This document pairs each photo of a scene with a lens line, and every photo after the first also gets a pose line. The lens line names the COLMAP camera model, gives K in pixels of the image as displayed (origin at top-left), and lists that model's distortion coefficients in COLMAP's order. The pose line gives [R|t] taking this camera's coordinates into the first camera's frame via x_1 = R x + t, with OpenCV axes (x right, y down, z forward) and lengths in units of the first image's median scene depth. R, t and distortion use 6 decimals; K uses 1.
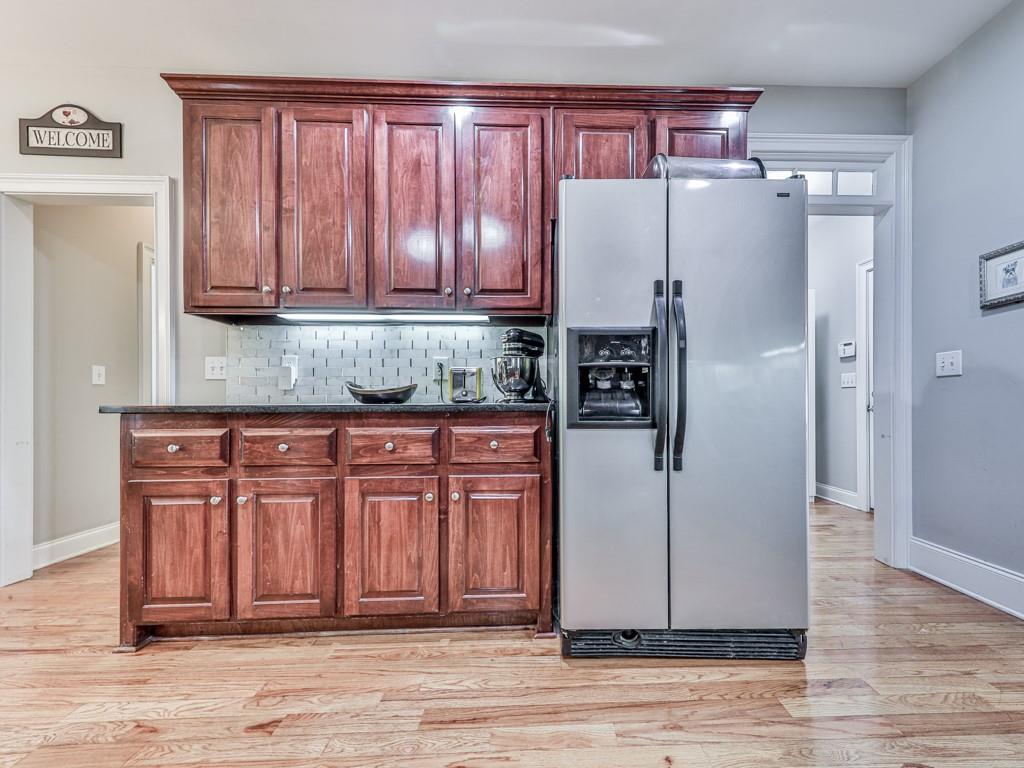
lens RADIAL K [[409.5, 0, 510.6], [0, 409.5, 392.8], [0, 0, 1]] dist [0.010344, -0.003417]
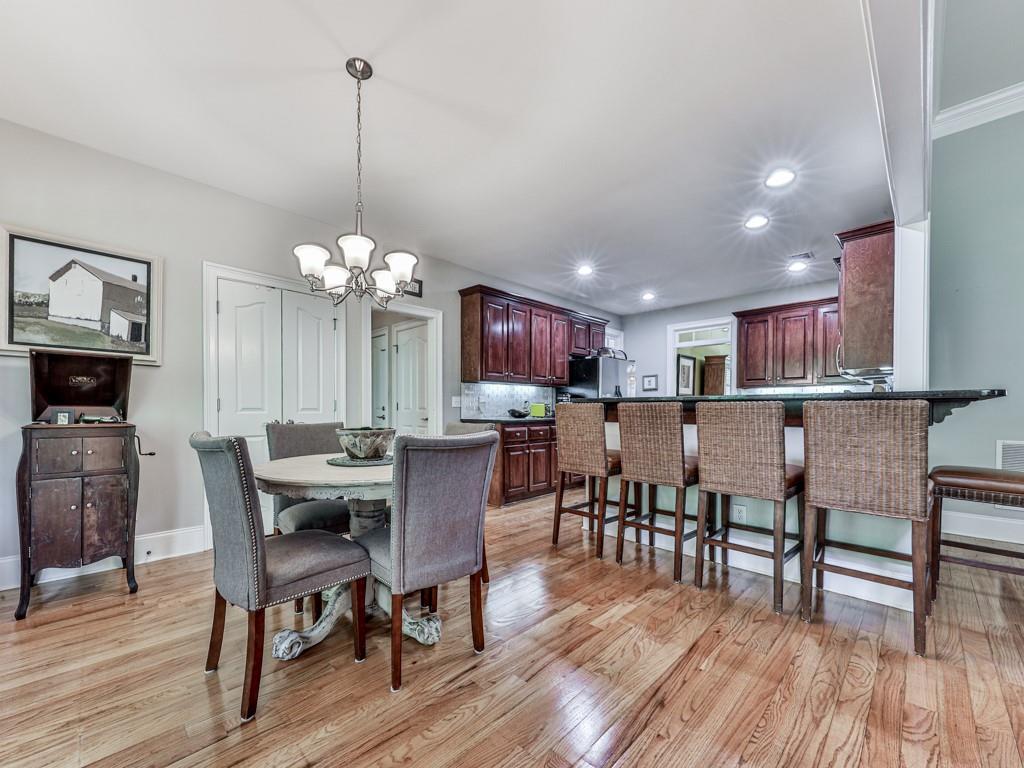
lens RADIAL K [[409.5, 0, 477.3], [0, 409.5, 409.0], [0, 0, 1]] dist [0.010344, -0.003417]
pose [[0.757368, -0.001357, 0.652987, -2.384202], [-0.008004, 0.999903, 0.011362, -0.055576], [-0.652939, -0.013832, 0.757284, -0.826260]]
